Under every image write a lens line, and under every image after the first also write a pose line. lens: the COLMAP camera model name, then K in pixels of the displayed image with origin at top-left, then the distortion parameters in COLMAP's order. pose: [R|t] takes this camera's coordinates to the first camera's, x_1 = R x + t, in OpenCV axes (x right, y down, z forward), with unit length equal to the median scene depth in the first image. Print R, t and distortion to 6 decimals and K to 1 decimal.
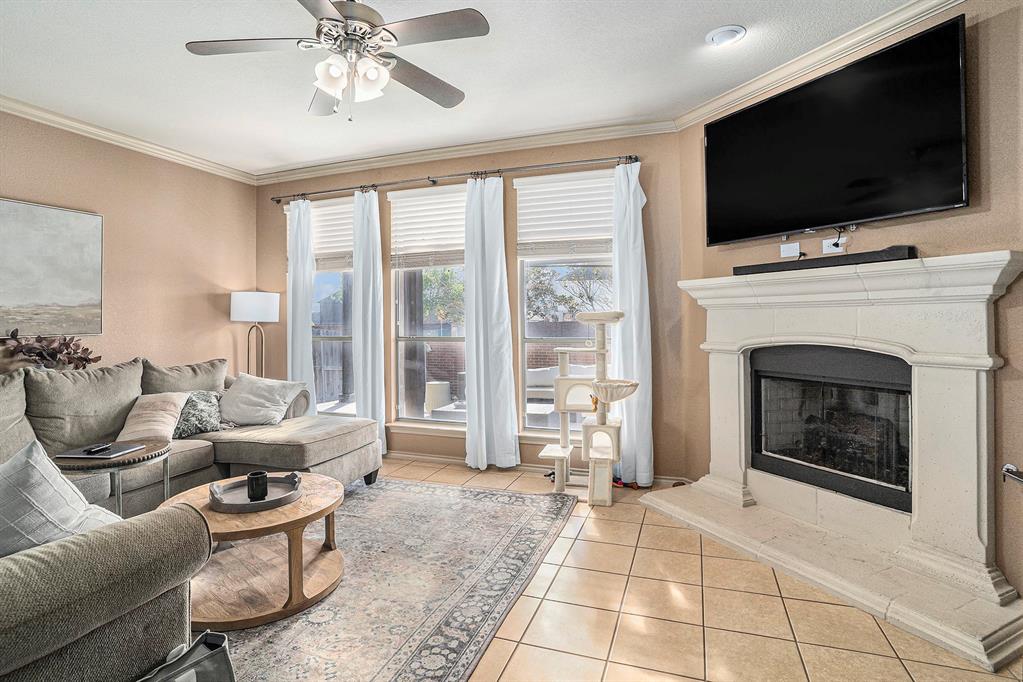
lens RADIAL K [[515.6, 0, 507.1], [0, 515.6, 315.2], [0, 0, 1]] dist [-0.058095, 0.016841]
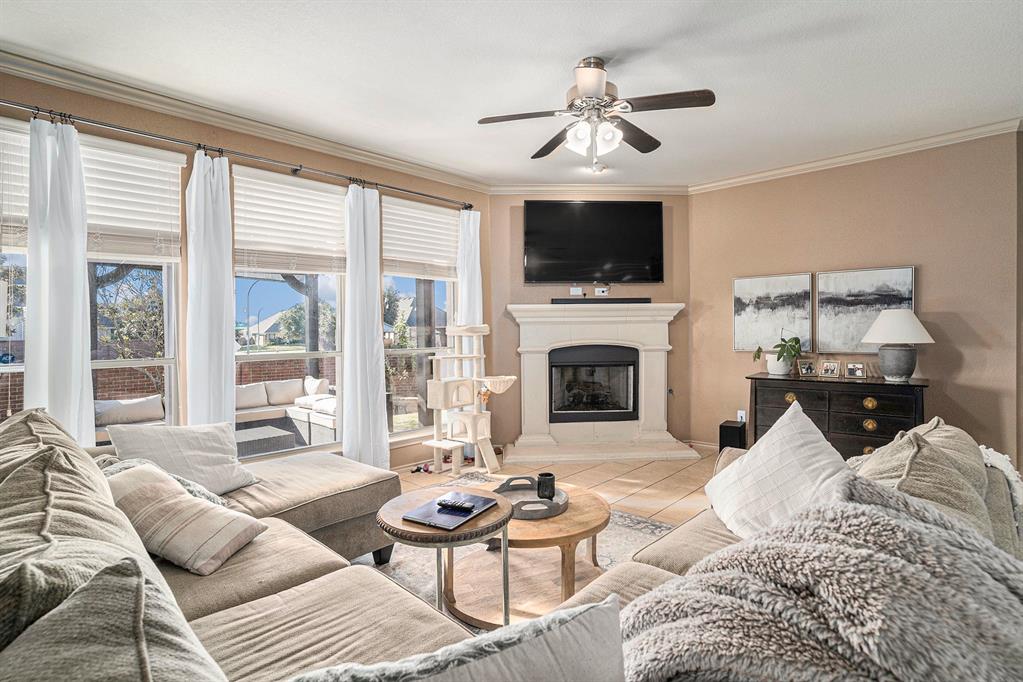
lens RADIAL K [[515.6, 0, 515.3], [0, 515.6, 337.1], [0, 0, 1]] dist [-0.058095, 0.016841]
pose [[0.386303, -0.005617, 0.922355, -1.054220], [-0.000366, 0.999980, 0.006243, 0.016551], [-0.922372, -0.002749, 0.386293, 0.454115]]
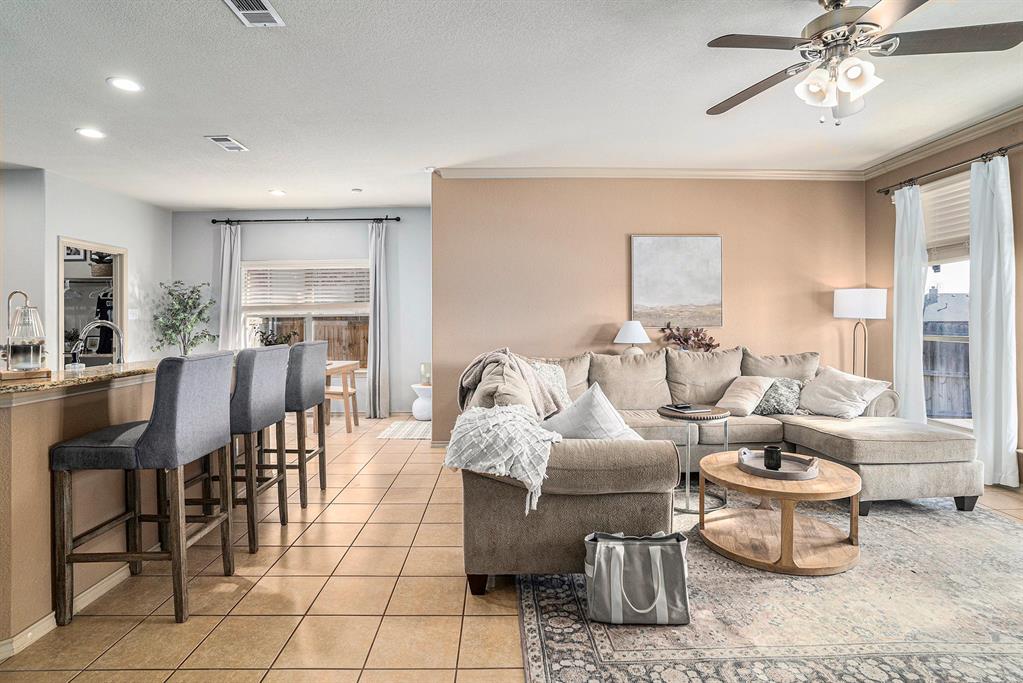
lens RADIAL K [[515.6, 0, 512.1], [0, 515.6, 317.5], [0, 0, 1]] dist [-0.058095, 0.016841]
pose [[0.356598, 0.007738, -0.934226, 0.270718], [0.004754, 0.999938, 0.010097, -0.002968], [0.934246, -0.008042, 0.356539, 0.010553]]
